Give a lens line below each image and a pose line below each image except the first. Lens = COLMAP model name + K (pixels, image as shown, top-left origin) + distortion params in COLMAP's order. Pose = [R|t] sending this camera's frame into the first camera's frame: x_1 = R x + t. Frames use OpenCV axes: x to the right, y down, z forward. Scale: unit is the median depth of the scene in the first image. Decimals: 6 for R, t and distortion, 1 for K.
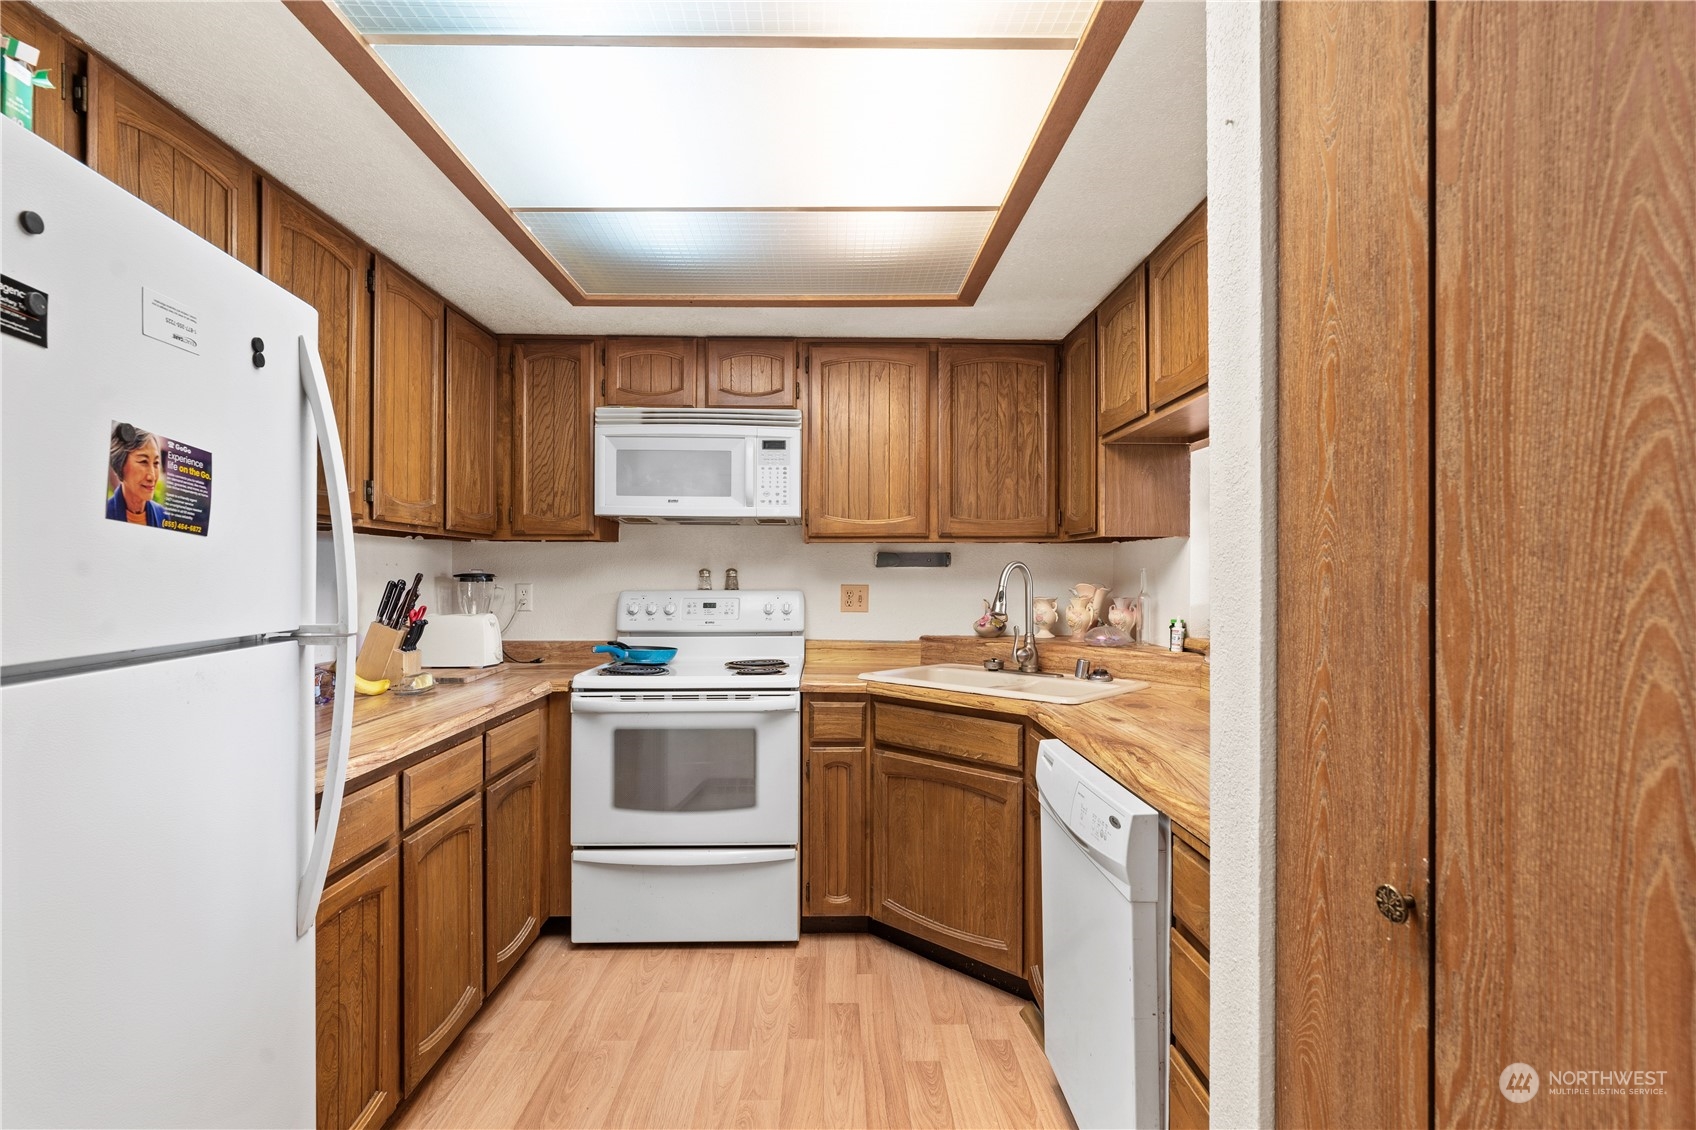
lens RADIAL K [[801.8, 0, 842.6], [0, 801.8, 569.0], [0, 0, 1]] dist [-0.012109, 0.006774]
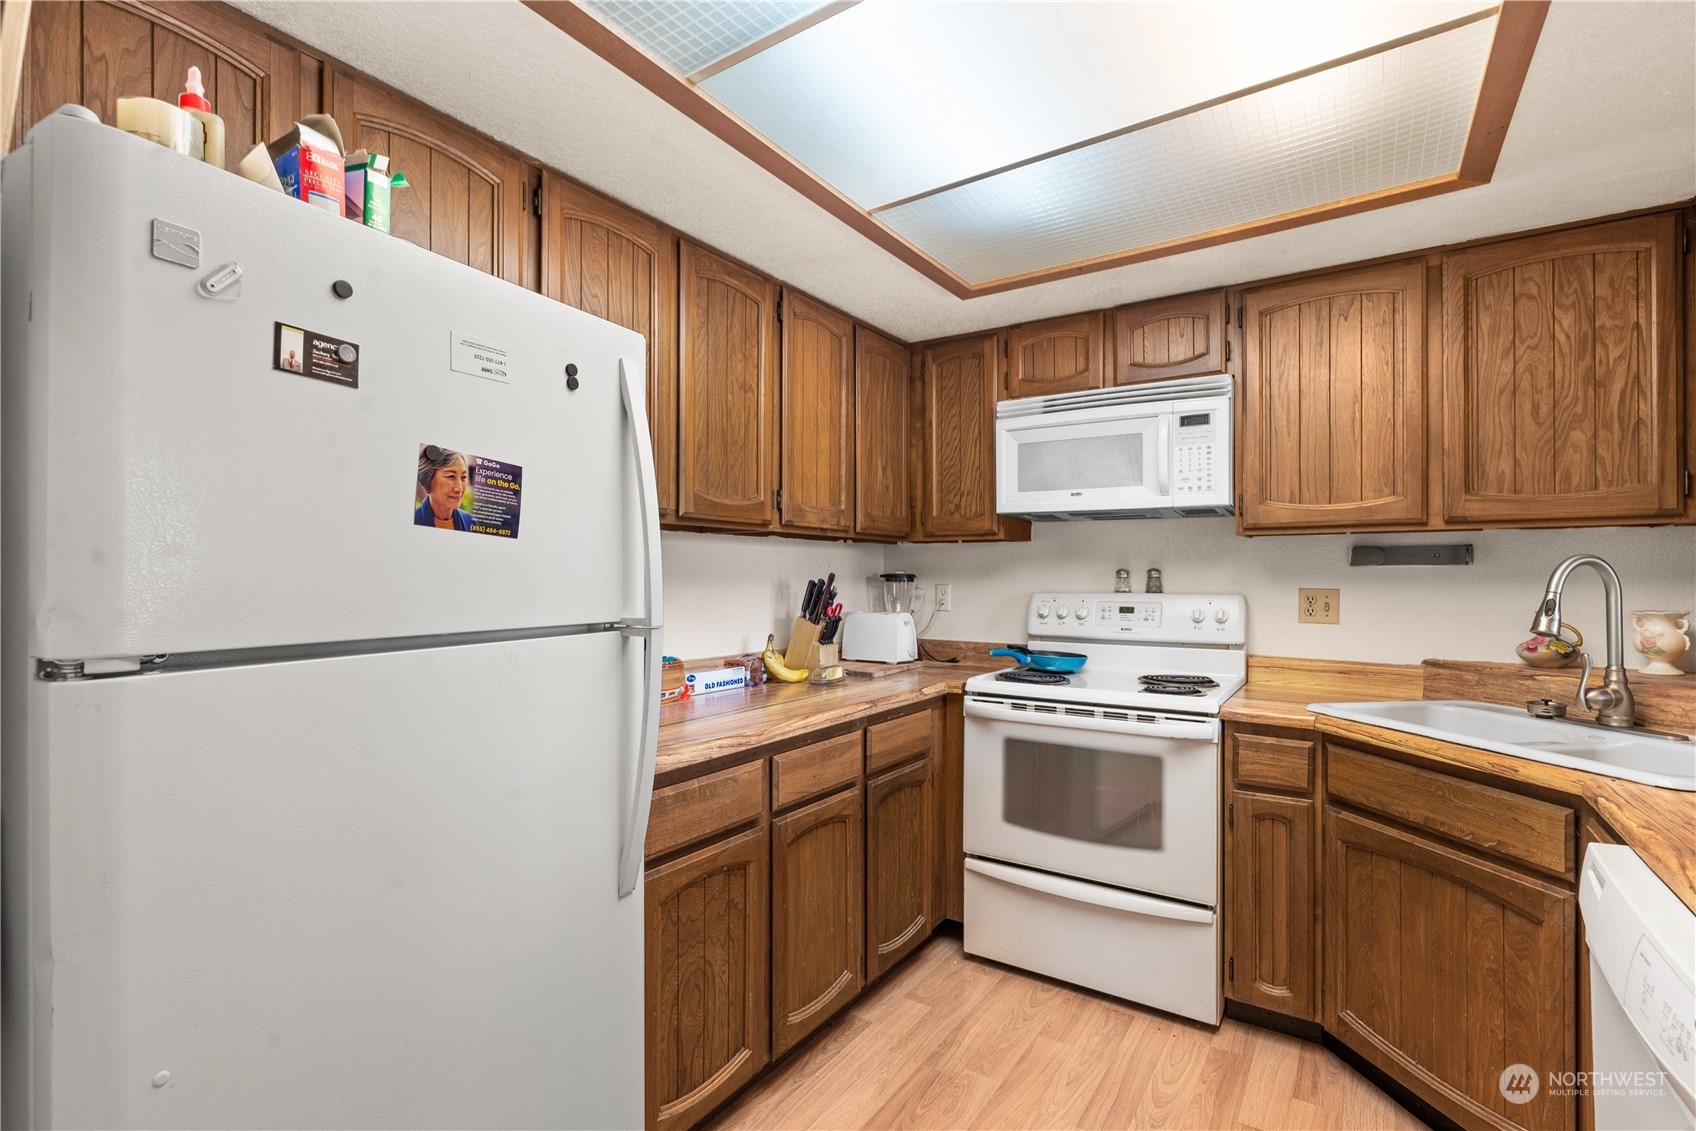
lens RADIAL K [[790.1, 0, 831.2], [0, 790.1, 568.8], [0, 0, 1]] dist [-0.008072, 0.005543]
pose [[0.815228, -0.003954, -0.579127, 0.089812], [0.002035, 0.999990, -0.003963, 0.003155], [0.579137, 0.002052, 0.815228, 0.121150]]
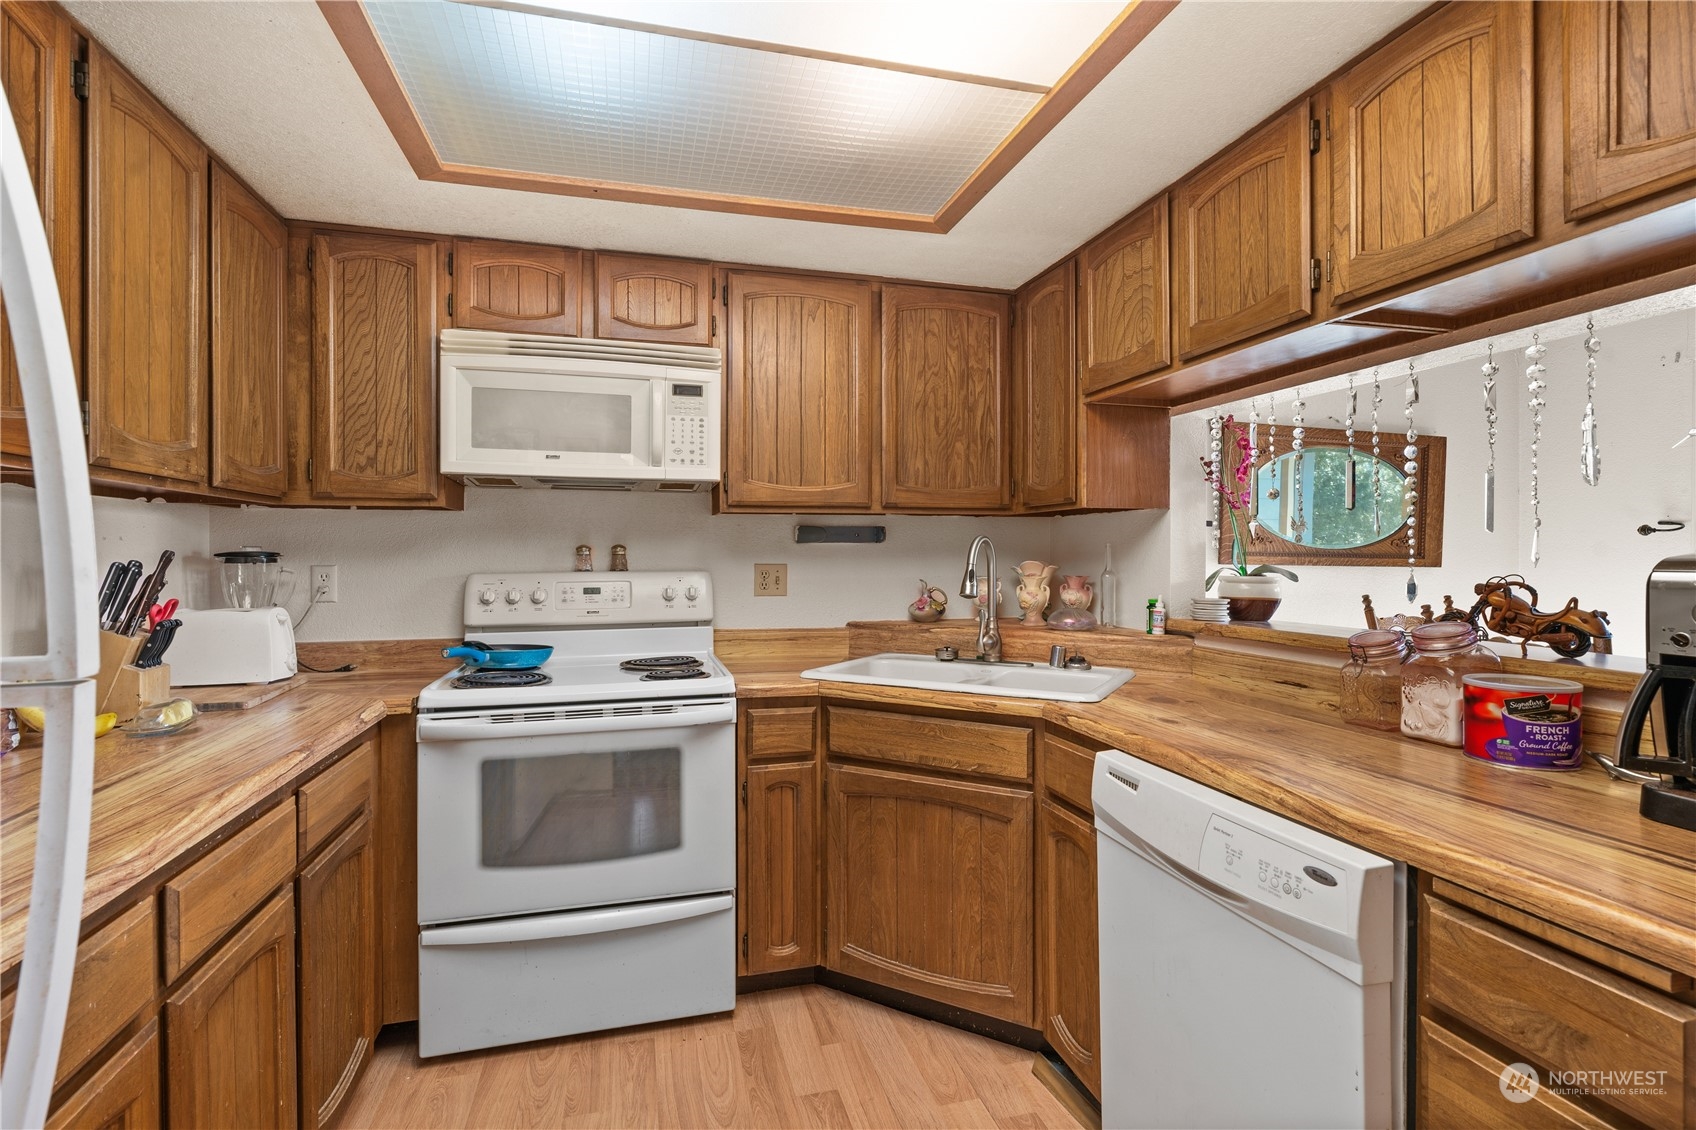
lens RADIAL K [[786.5, 0, 856.8], [0, 786.5, 553.6], [0, 0, 1]] dist [-0.007811, 0.001494]
pose [[0.964835, -0.003003, 0.262840, -0.143236], [0.001328, 0.999978, 0.006550, 0.004309], [-0.262854, -0.005971, 0.964817, 0.213902]]
